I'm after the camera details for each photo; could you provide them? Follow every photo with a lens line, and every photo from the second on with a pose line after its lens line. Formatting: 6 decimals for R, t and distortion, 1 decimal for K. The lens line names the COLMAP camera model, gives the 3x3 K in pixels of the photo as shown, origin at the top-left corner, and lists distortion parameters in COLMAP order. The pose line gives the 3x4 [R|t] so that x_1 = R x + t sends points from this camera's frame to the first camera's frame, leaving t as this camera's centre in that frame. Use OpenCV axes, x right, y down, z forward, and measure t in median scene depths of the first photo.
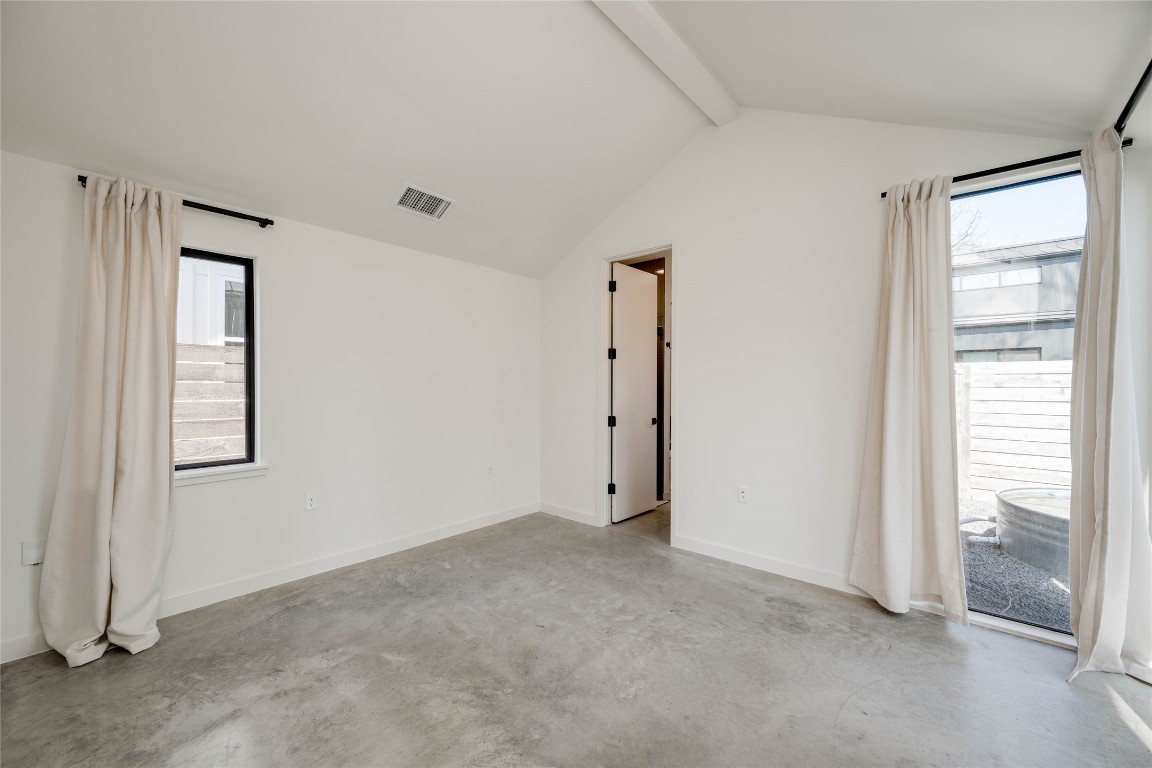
lens RADIAL K [[455.2, 0, 579.3], [0, 455.2, 384.9], [0, 0, 1]] dist [0.007267, 0.000717]
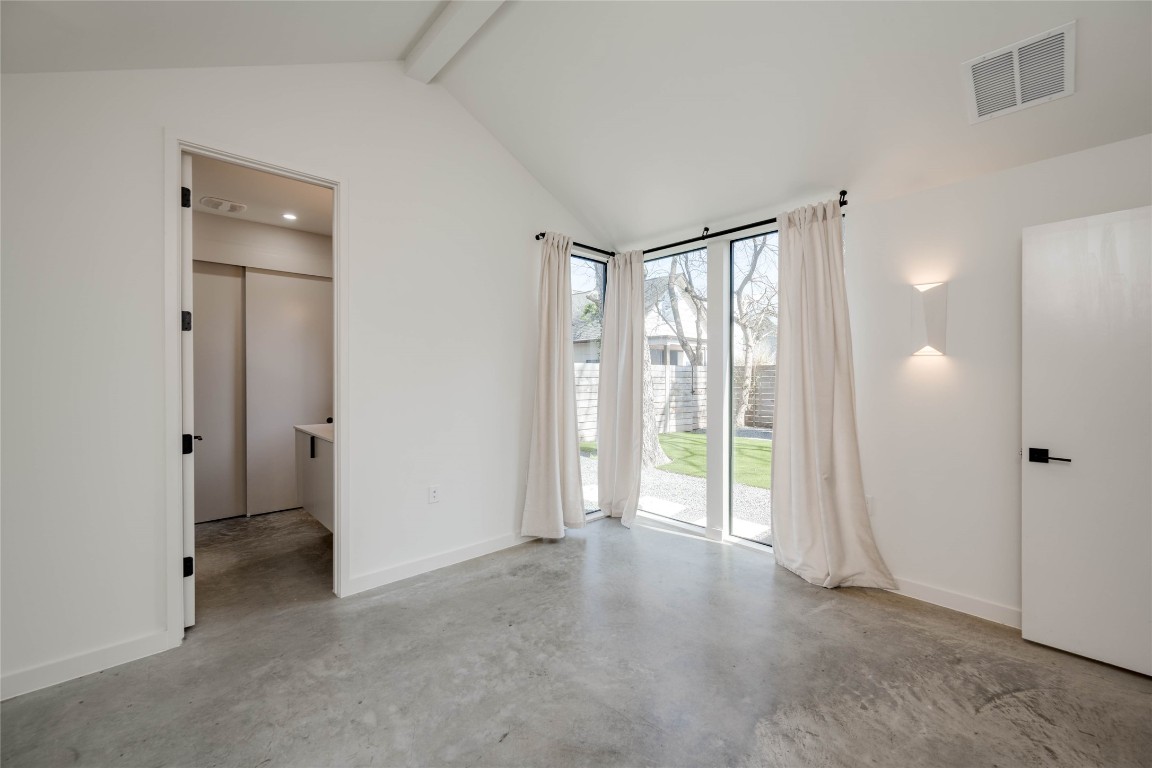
lens RADIAL K [[455.2, 0, 575.8], [0, 455.2, 376.7], [0, 0, 1]] dist [0.007267, 0.000717]
pose [[0.126489, -0.004642, 0.991957, -0.632664], [0.003328, 0.999985, 0.004256, -0.012836], [-0.991962, 0.002763, 0.126502, 0.677185]]
